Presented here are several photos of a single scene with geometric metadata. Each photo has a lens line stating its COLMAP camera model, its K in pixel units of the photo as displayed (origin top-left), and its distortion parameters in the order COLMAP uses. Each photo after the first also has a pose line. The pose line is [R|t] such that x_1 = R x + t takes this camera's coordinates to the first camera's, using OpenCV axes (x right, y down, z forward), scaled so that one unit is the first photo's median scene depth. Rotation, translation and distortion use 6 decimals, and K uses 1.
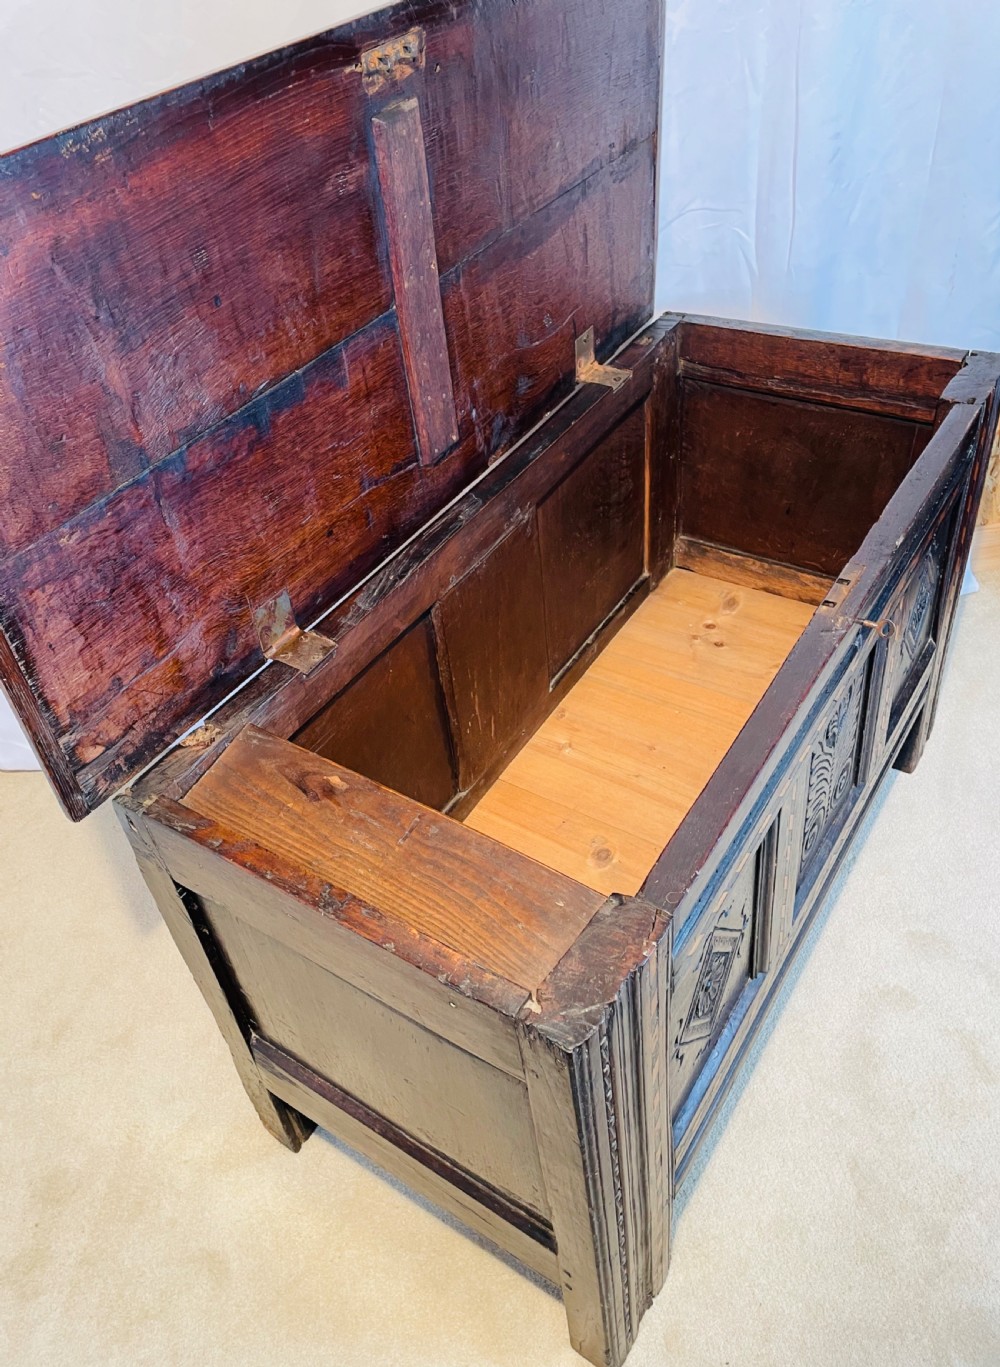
lens RADIAL K [[1103.2, 0, 497.8], [0, 1103.2, 659.5], [0, 0, 1]] dist [0.105425, -0.137905]
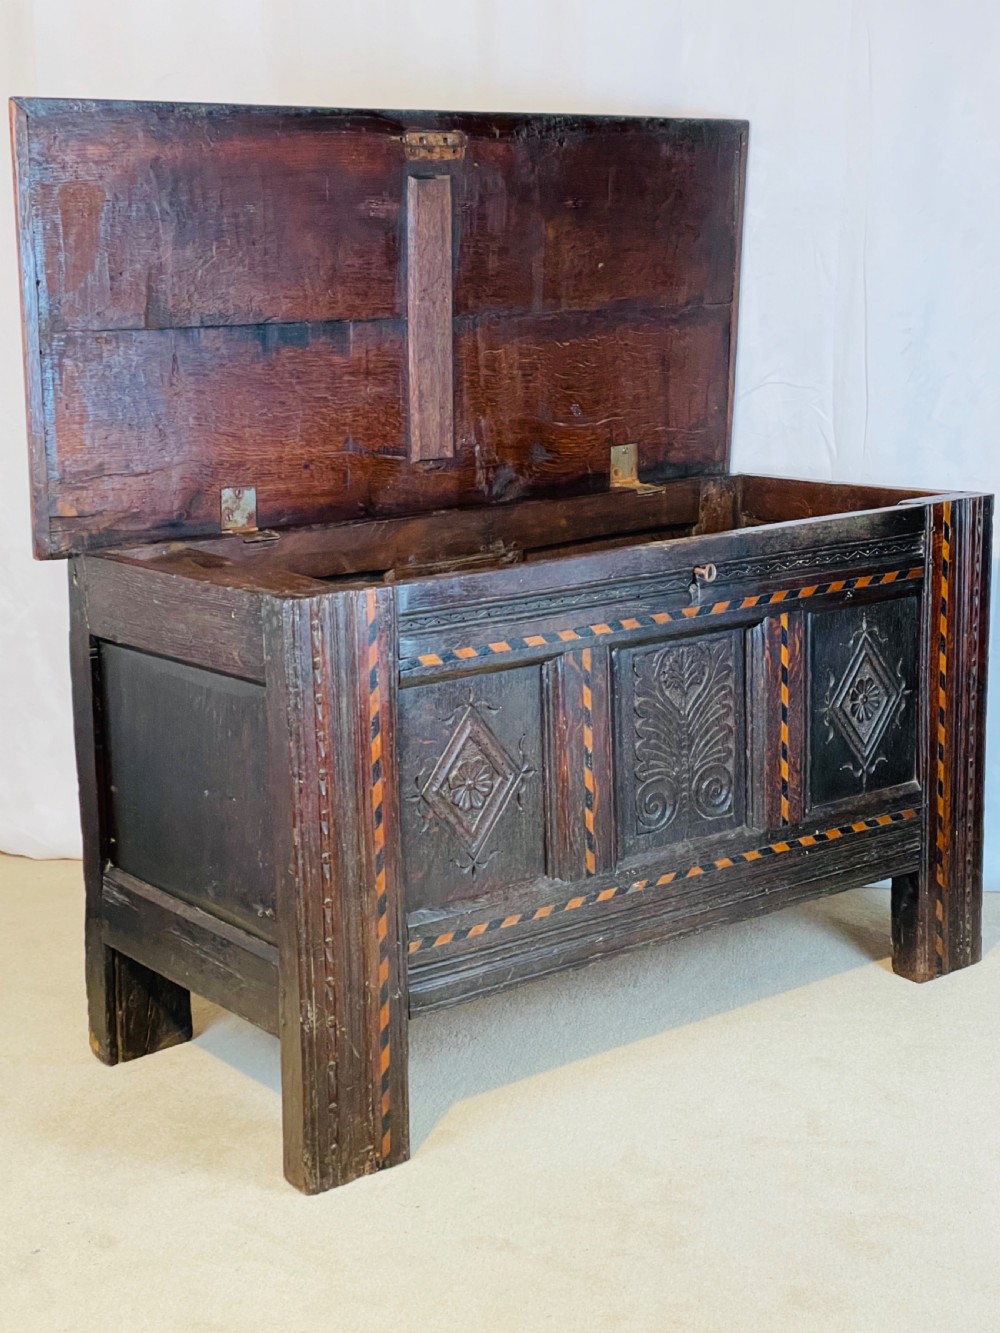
lens RADIAL K [[2165.2, 0, 500.0], [0, 2165.2, 666.5], [0, 0, 1]] dist [0.111752, 0.273843]
pose [[0.943773, 0.150769, -0.294213, 0.773326], [-0.270474, 0.863874, -0.424930, 1.018216], [0.190097, 0.480614, 0.856080, -0.877020]]
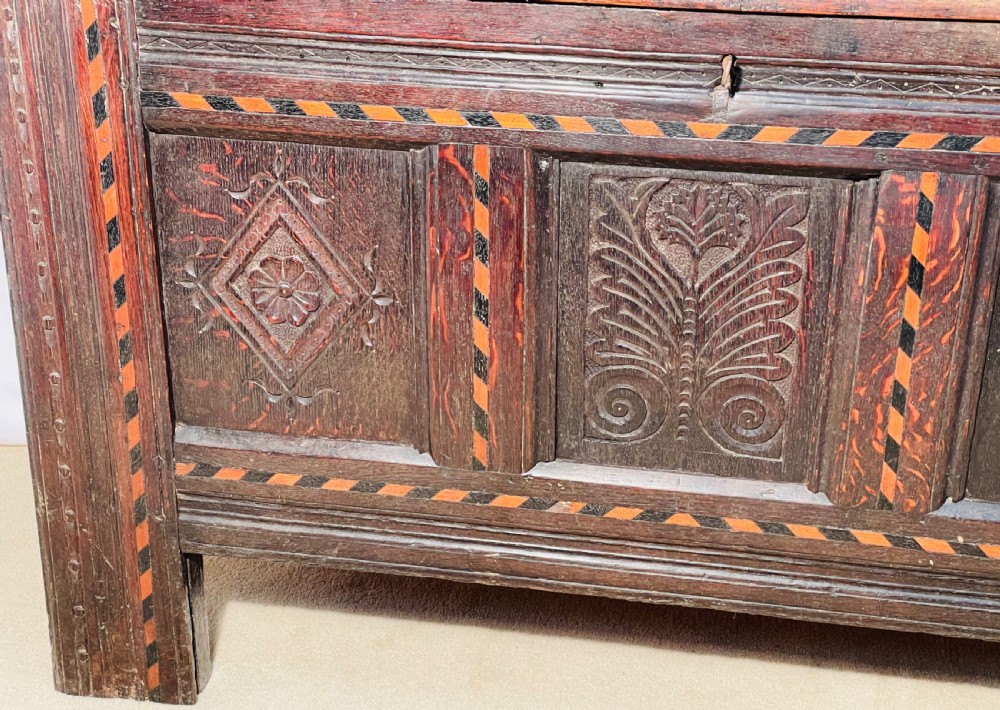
lens RADIAL K [[1541.4, 0, 500.0], [0, 1541.4, 355.0], [0, 0, 1]] dist [0.127373, -0.129614]
pose [[0.390943, 0.481863, -0.784202, 1.054031], [-0.641913, 0.753345, 0.142894, 0.052966], [0.659630, 0.447526, 0.603829, 0.396685]]
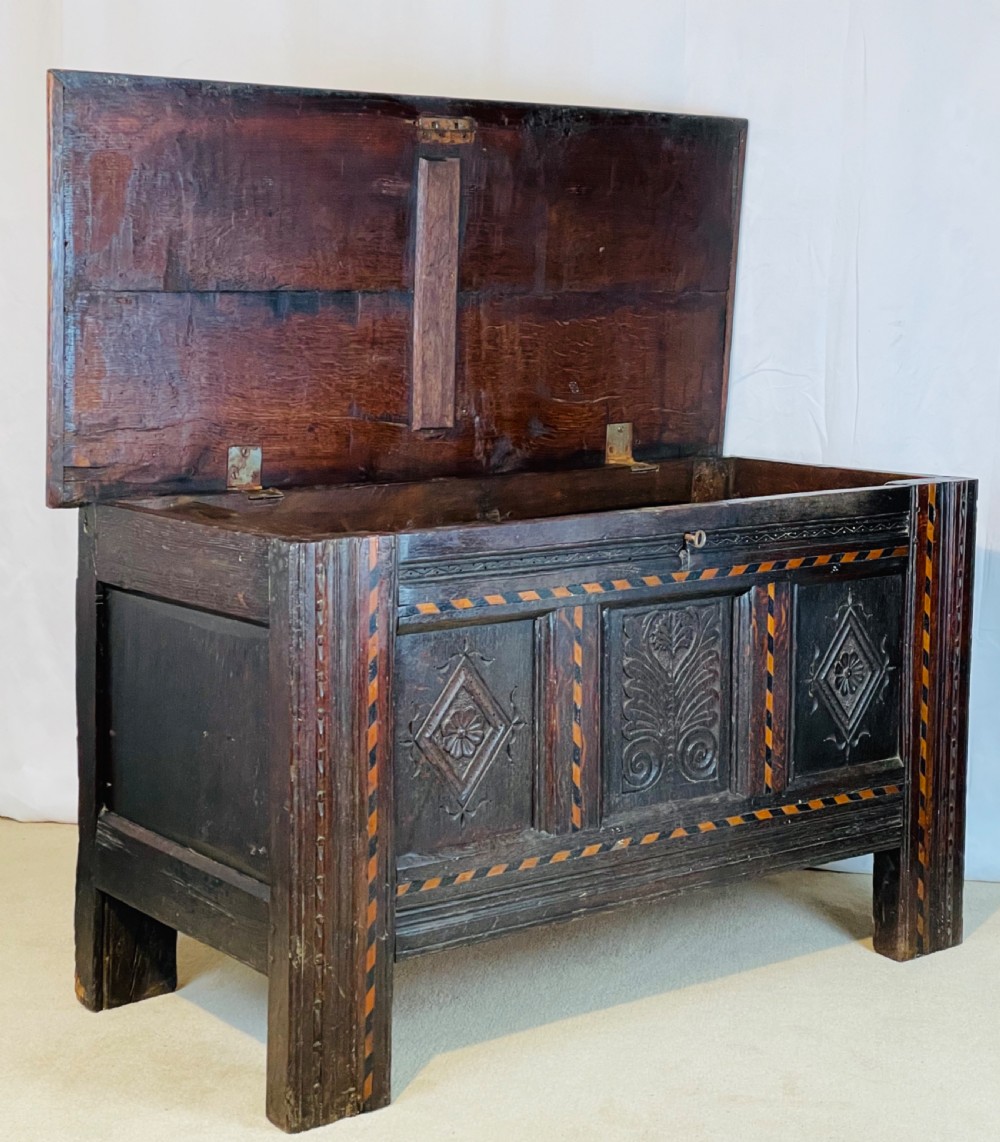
lens RADIAL K [[2281.1, 0, 484.2], [0, 2281.1, 499.9], [0, 0, 1]] dist [0.093878, 0.485960]
pose [[0.938768, 0.154547, -0.307946, 0.830217], [-0.297365, 0.814870, -0.497556, 1.165098], [0.174040, 0.558661, 0.810930, -0.999736]]
